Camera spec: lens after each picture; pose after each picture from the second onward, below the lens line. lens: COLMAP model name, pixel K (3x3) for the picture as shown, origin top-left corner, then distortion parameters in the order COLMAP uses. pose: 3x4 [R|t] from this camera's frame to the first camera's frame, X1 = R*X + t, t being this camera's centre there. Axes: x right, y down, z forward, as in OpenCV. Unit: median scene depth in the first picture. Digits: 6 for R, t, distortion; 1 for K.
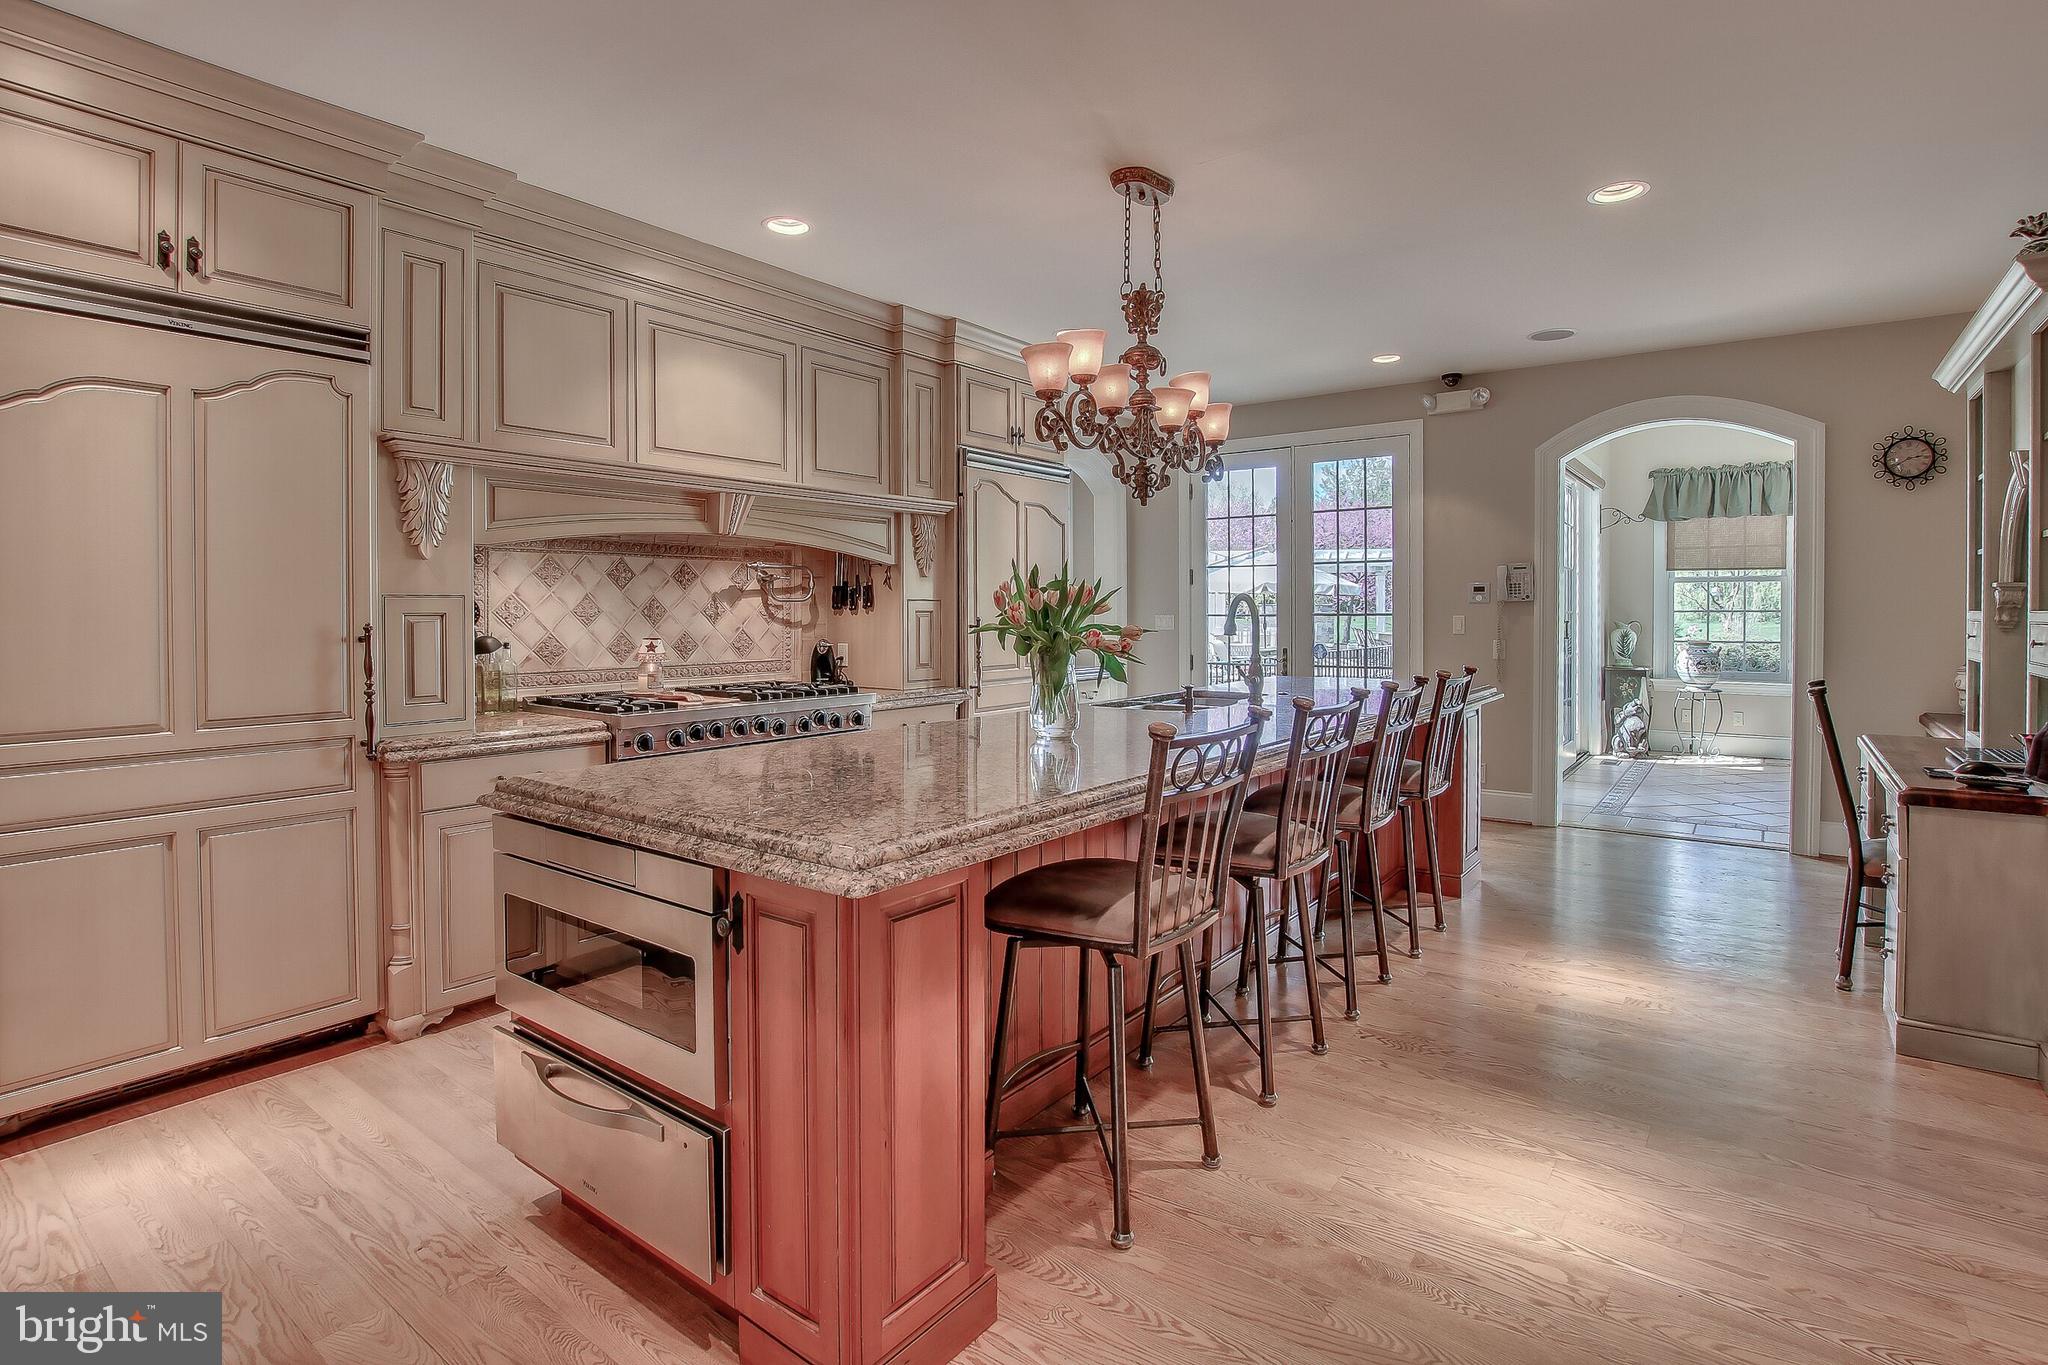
lens RADIAL K [[1002.4, 0, 1025.6], [0, 1002.4, 629.5], [0, 0, 1]] dist [-0.021517, 0.000714]
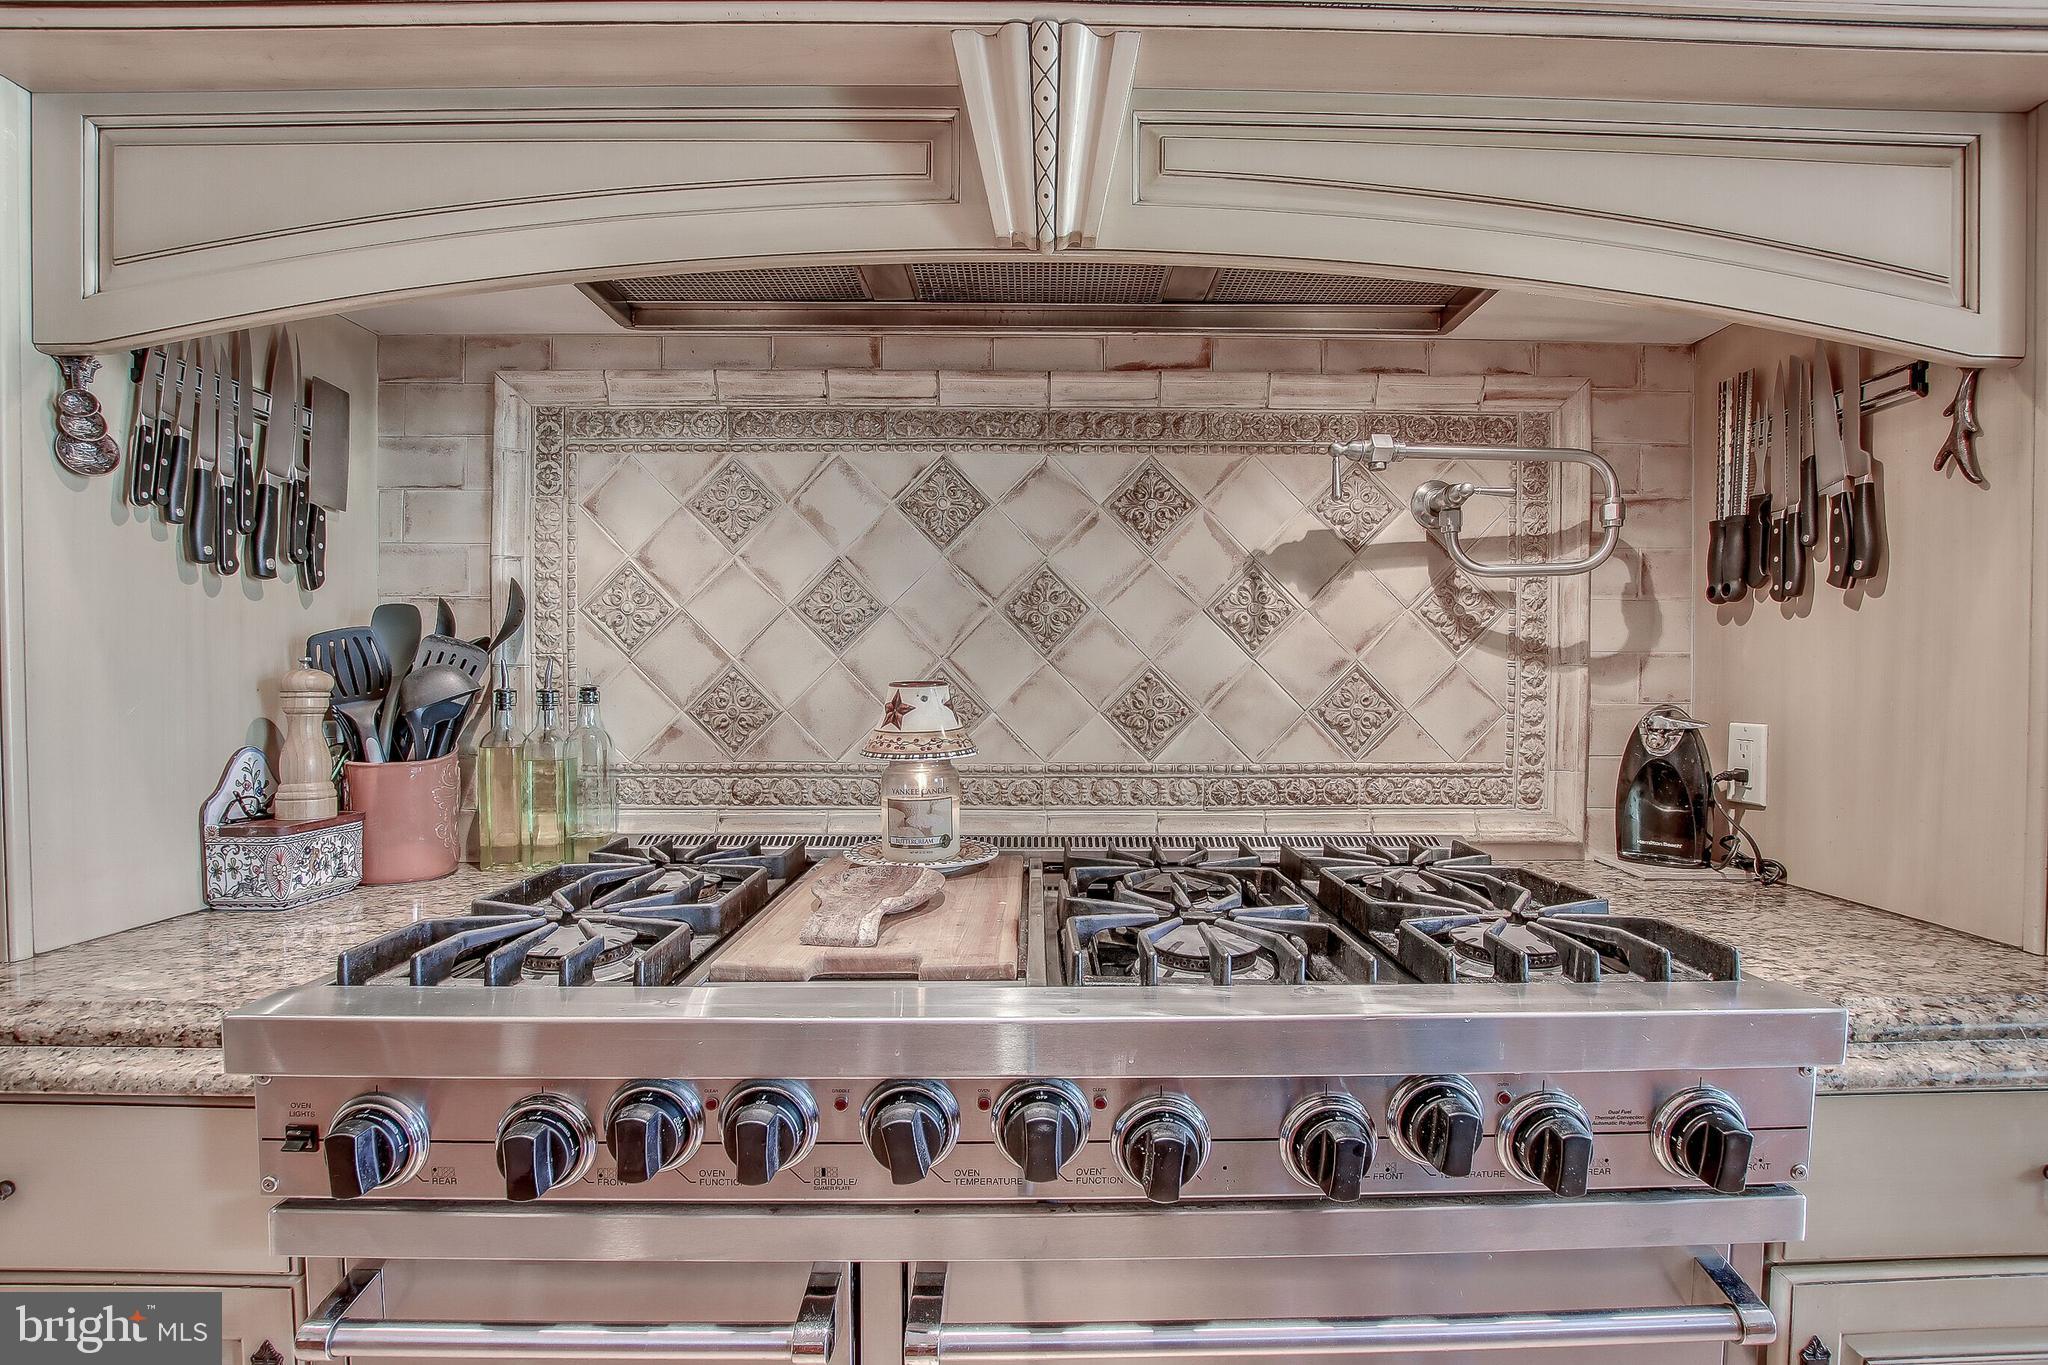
lens RADIAL K [[1002.4, 0, 1036.7], [0, 1002.4, 696.0], [0, 0, 1]] dist [-0.021517, 0.000714]
pose [[0.621922, 0.013909, -0.782956, -0.096298], [-0.017957, 0.999833, 0.003497, 0.009955], [0.782874, 0.011884, 0.622067, 0.724230]]
